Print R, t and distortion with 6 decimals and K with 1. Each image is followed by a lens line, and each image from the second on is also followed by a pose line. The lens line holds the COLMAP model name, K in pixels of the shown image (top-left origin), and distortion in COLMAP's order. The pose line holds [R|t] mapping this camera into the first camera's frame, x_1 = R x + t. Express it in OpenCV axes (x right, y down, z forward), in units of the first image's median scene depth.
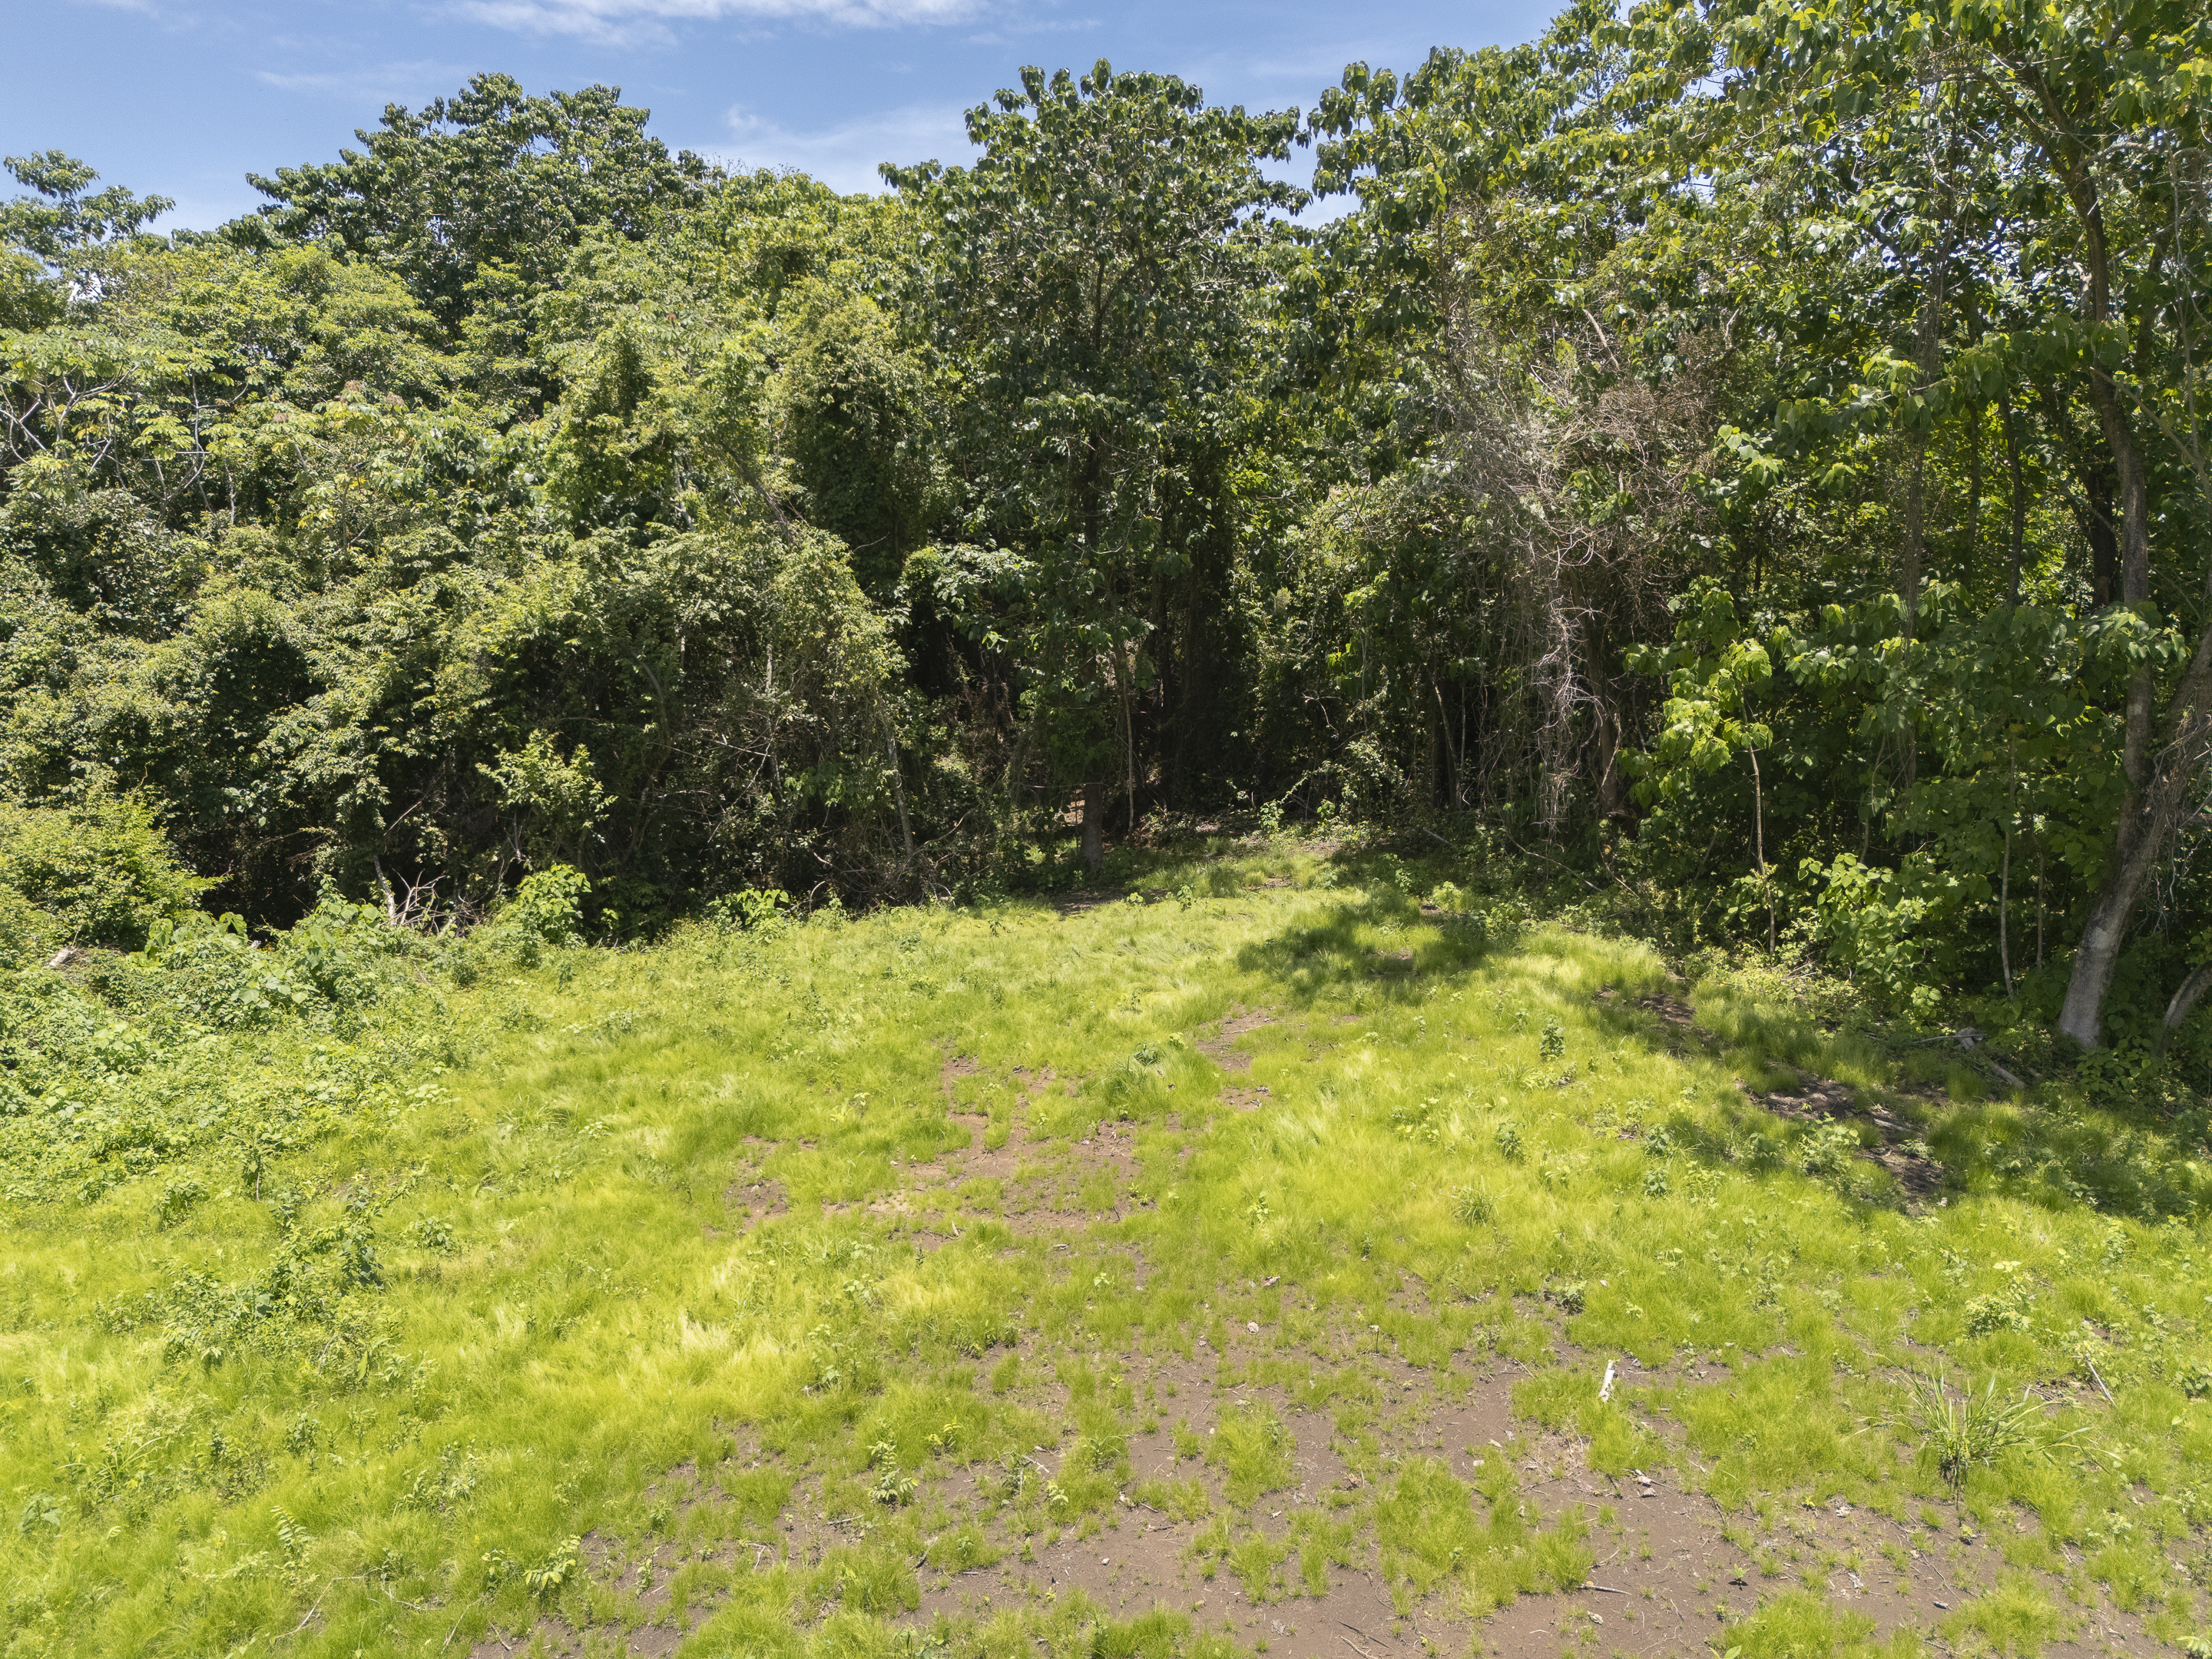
lens RADIAL K [[1627.7, 0, 1112.6], [0, 1627.7, 813.5], [0, 0, 1]] dist [0.078391, -0.043308]
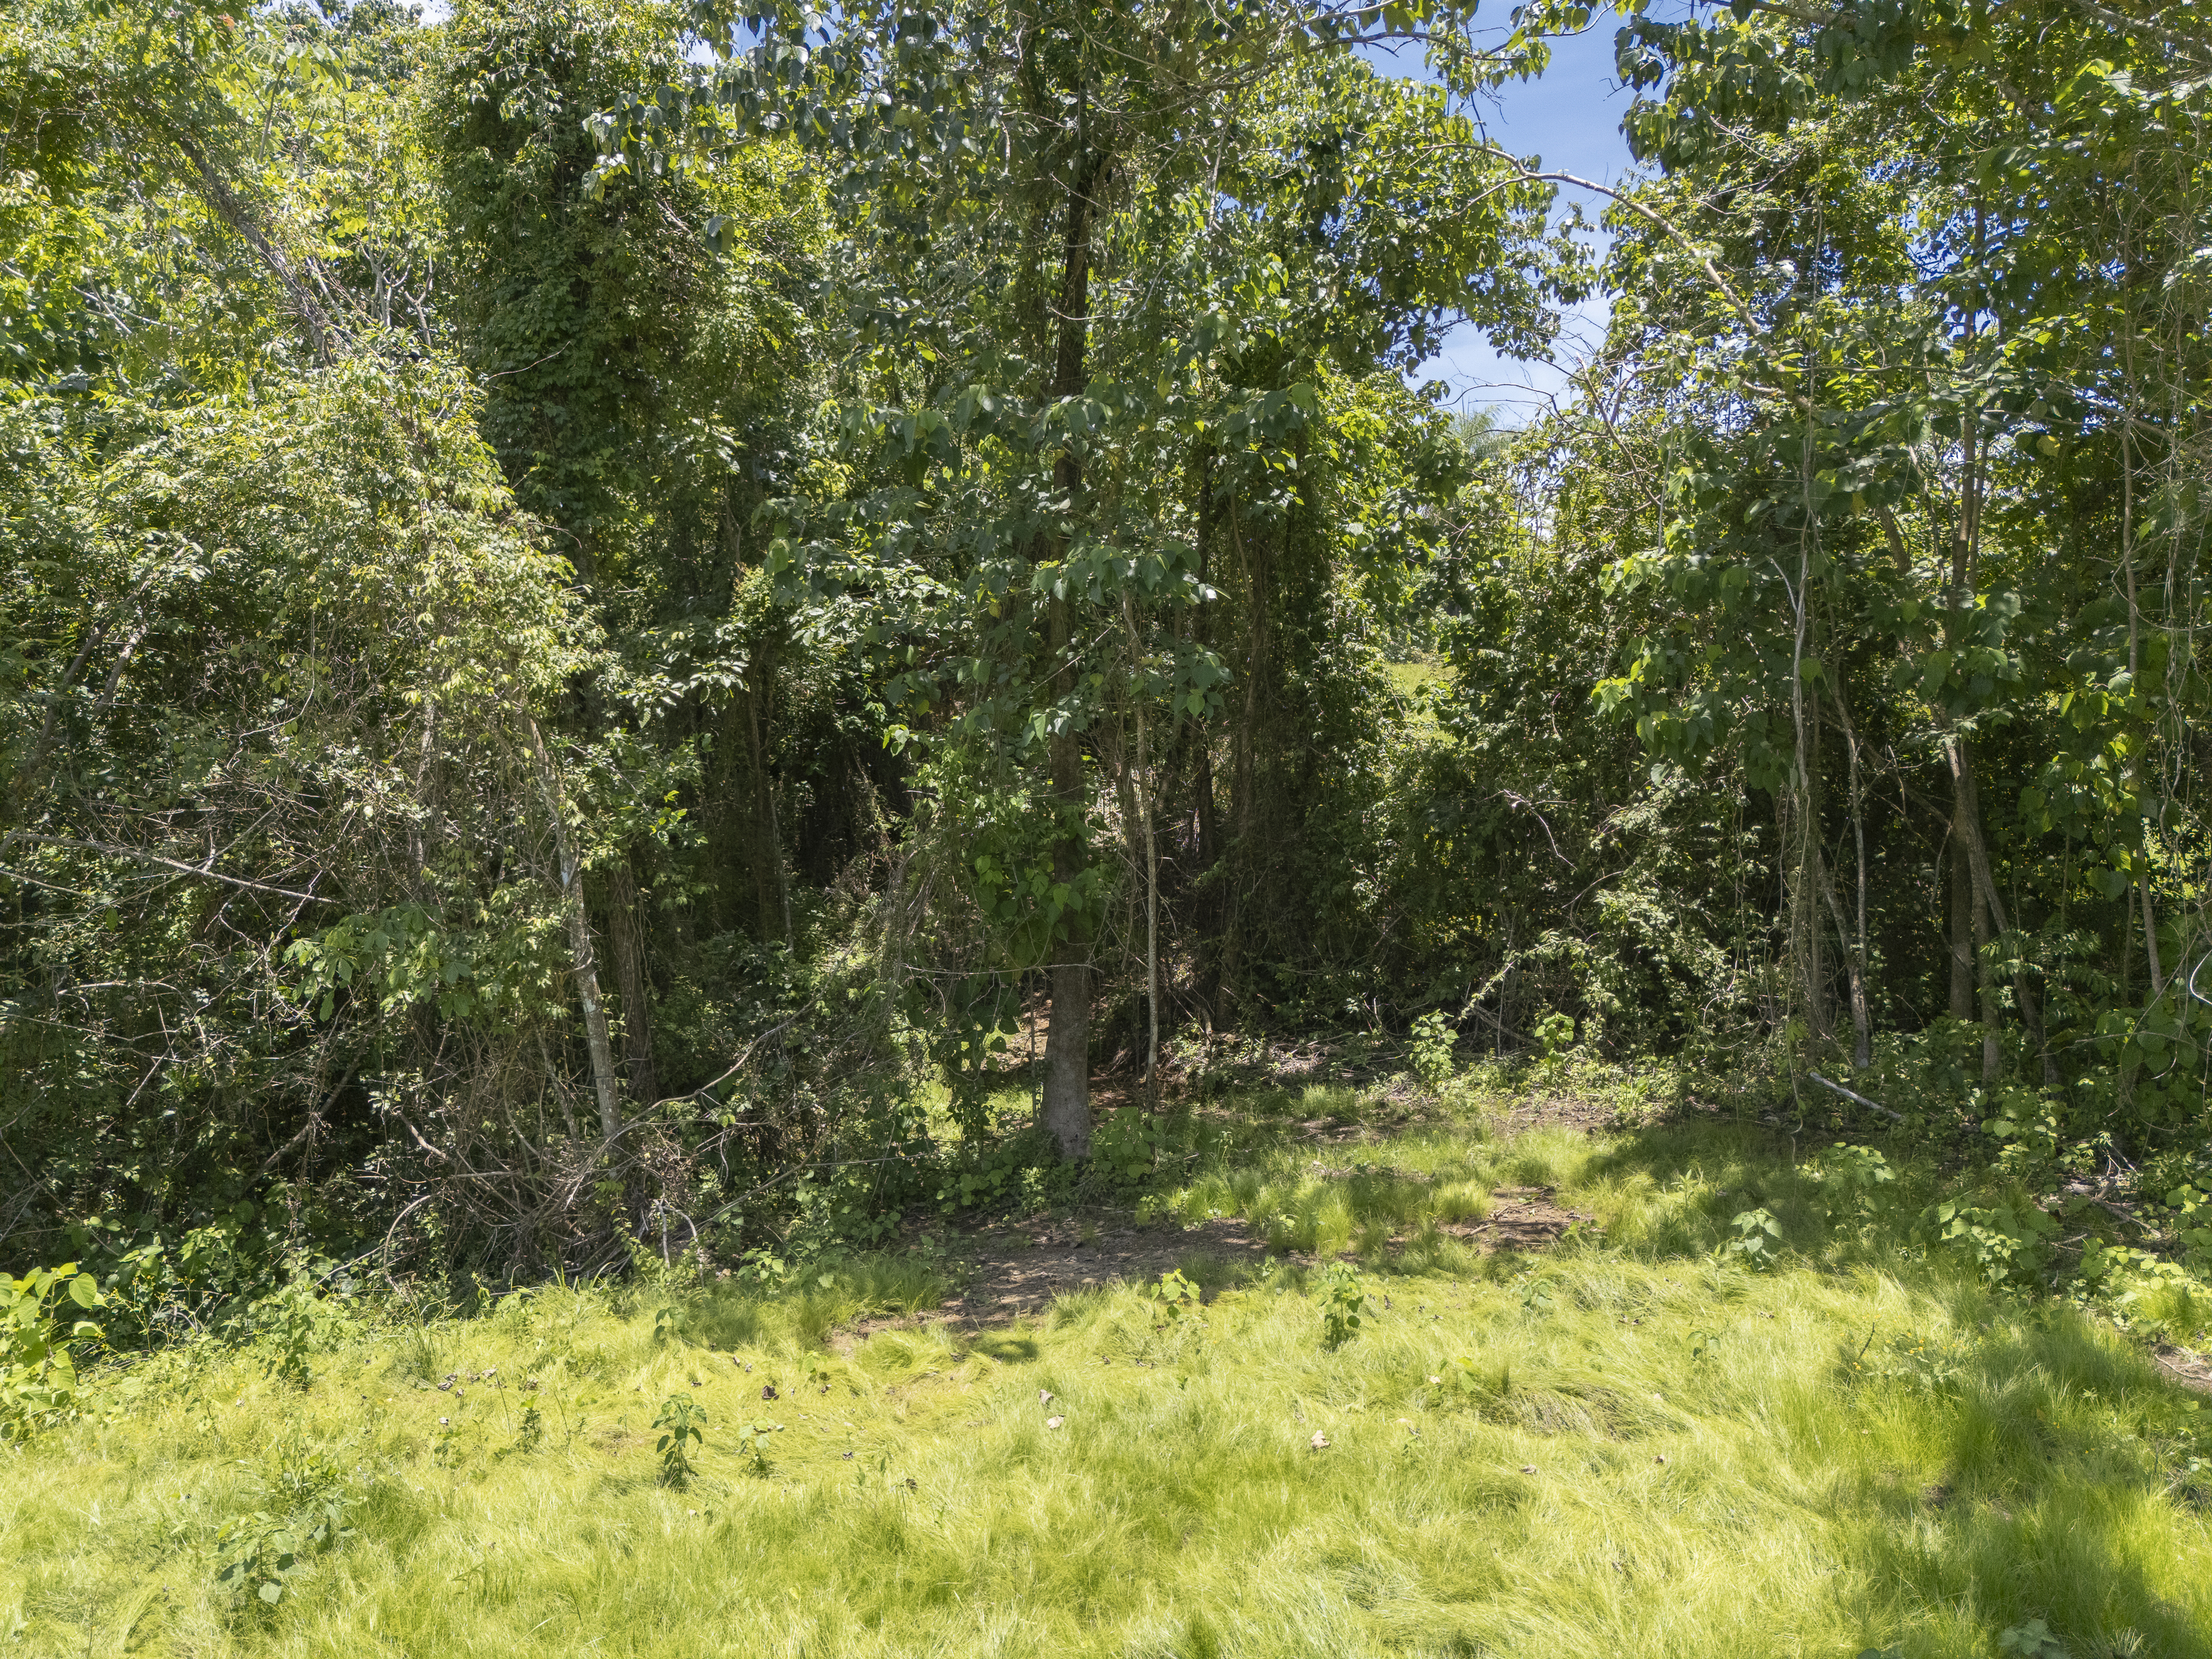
lens RADIAL K [[1627.7, 0, 1094.7], [0, 1627.7, 847.6], [0, 0, 1]] dist [0.078391, -0.043308]
pose [[0.999950, 0.004421, -0.009020, -0.001051], [-0.005461, 0.992918, -0.118680, 0.002531], [0.008432, 0.118723, 0.992892, 0.638419]]
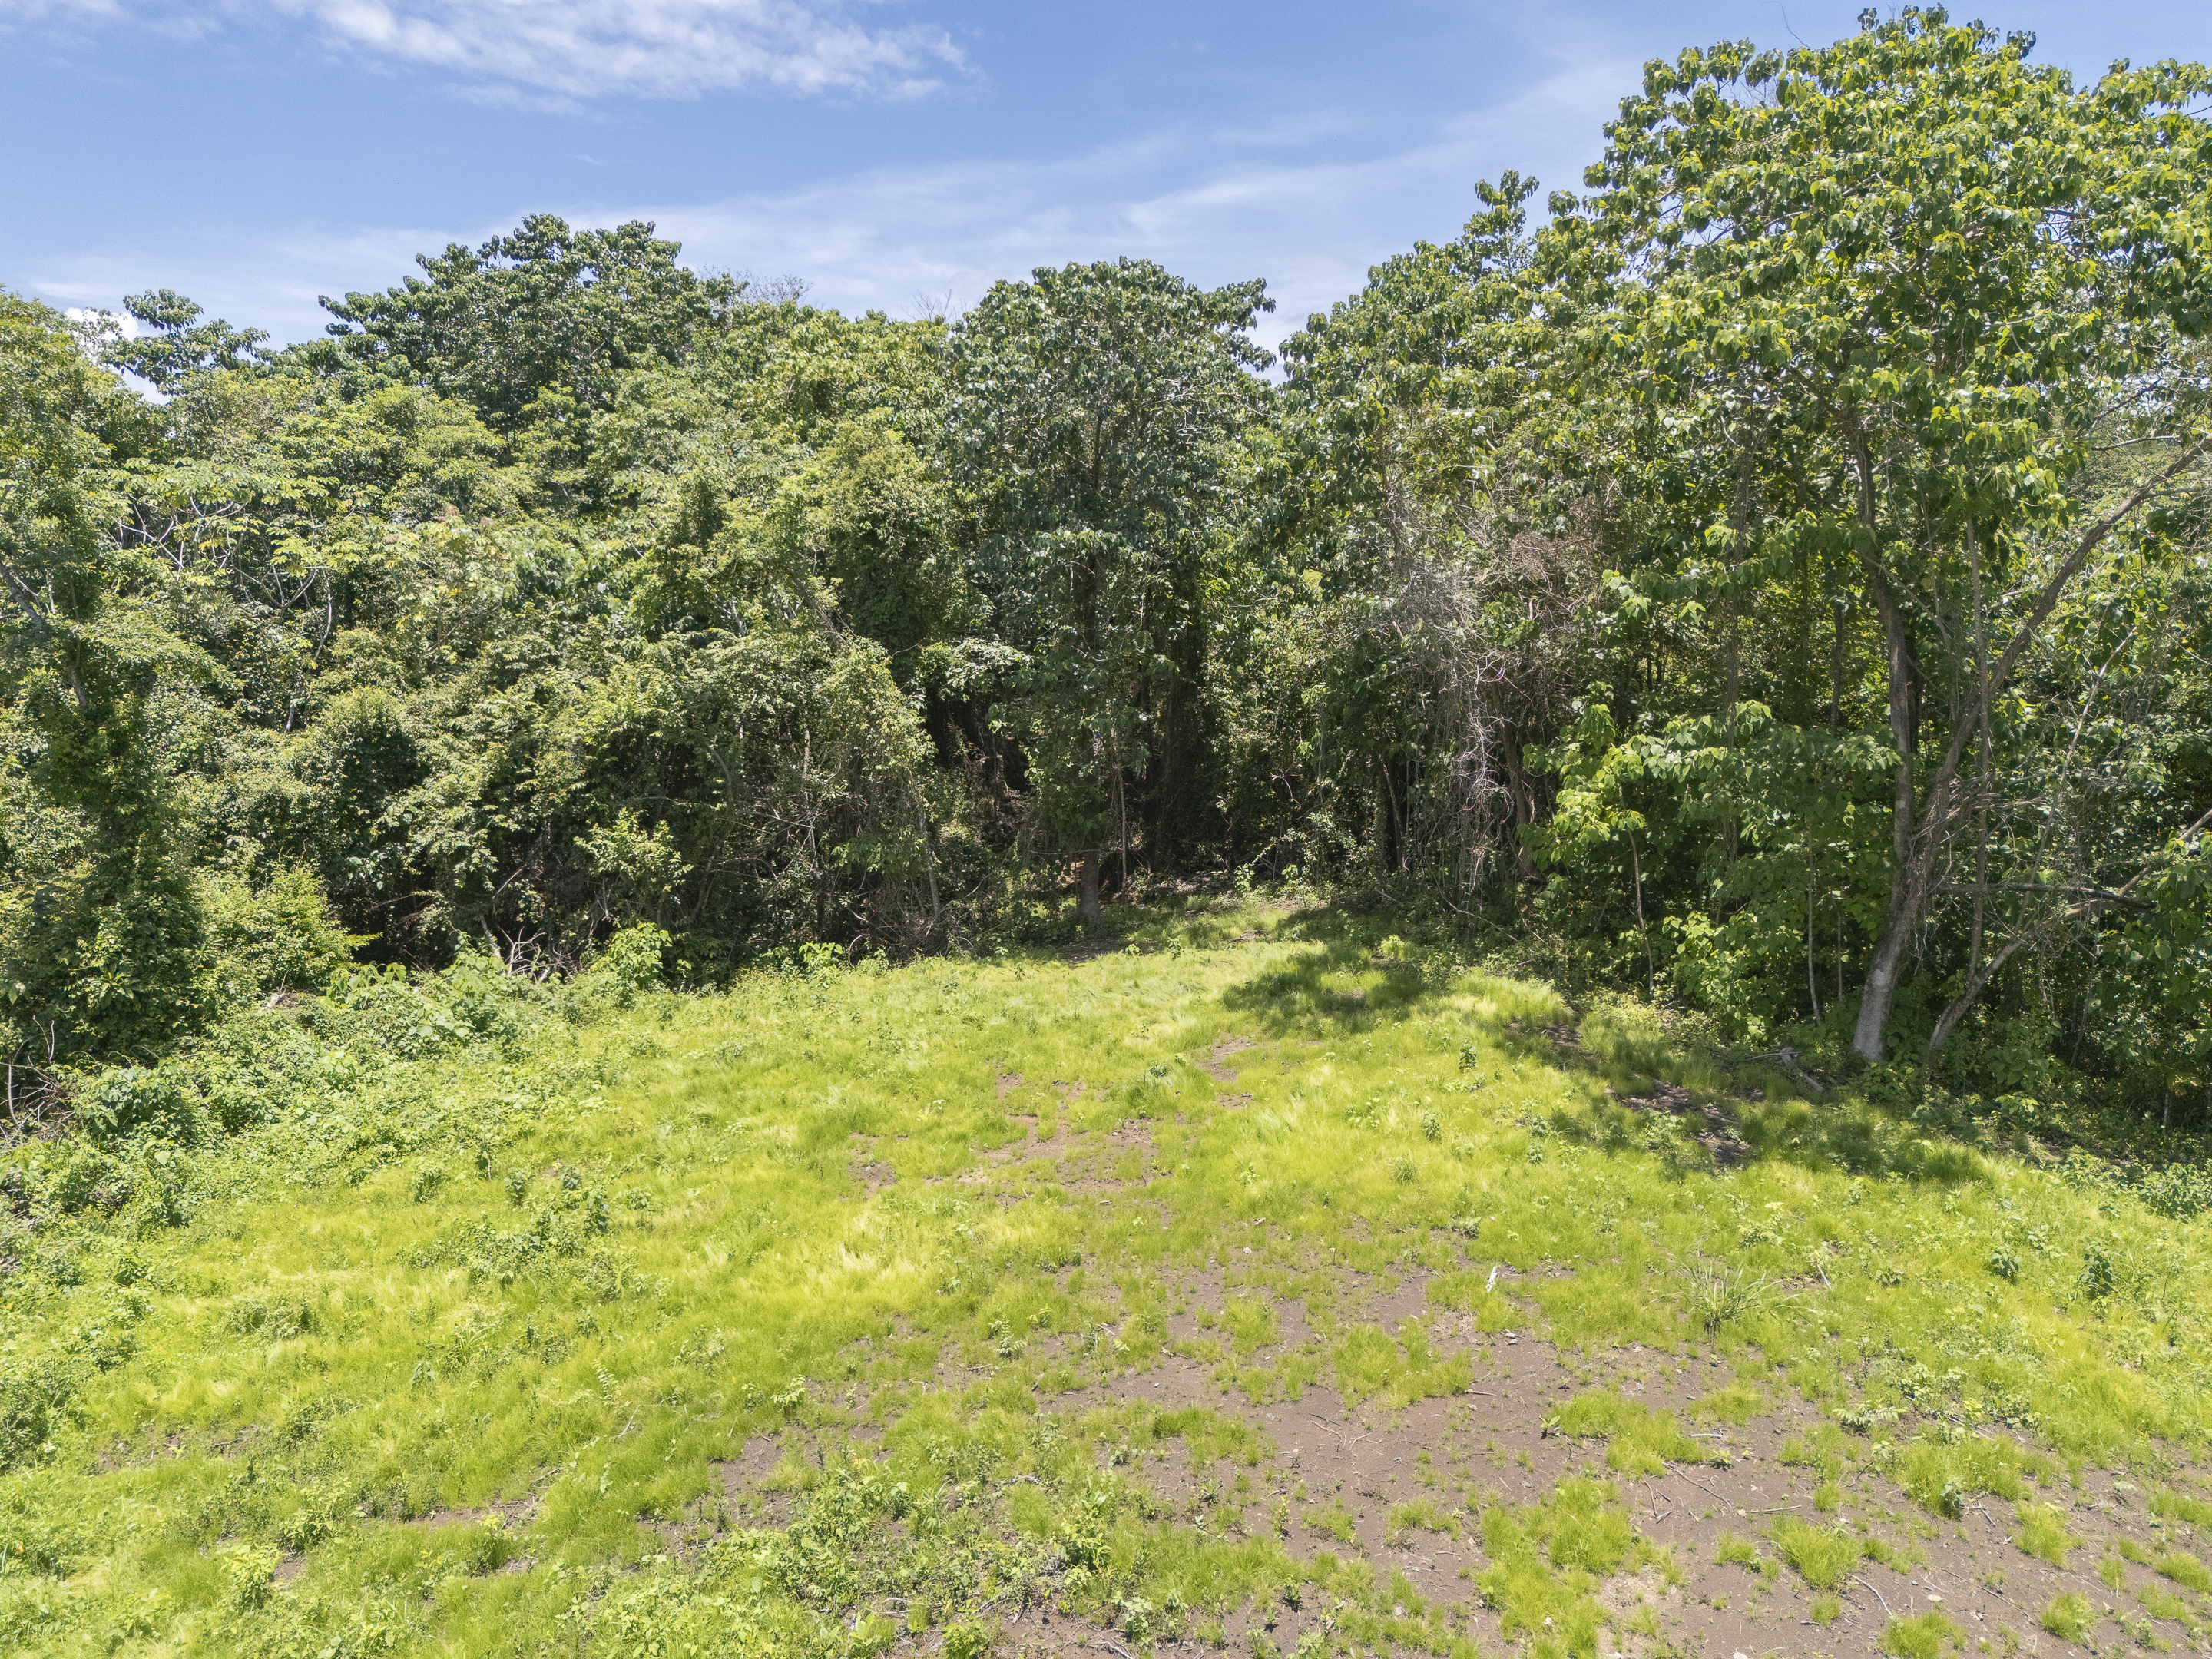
lens RADIAL K [[1627.7, 0, 1110.8], [0, 1627.7, 812.1], [0, 0, 1]] dist [0.078391, -0.043308]
pose [[0.999729, -0.001022, 0.023268, -0.028783], [0.001782, 0.999464, -0.032675, -0.009127], [-0.023222, 0.032707, 0.999195, -0.188438]]
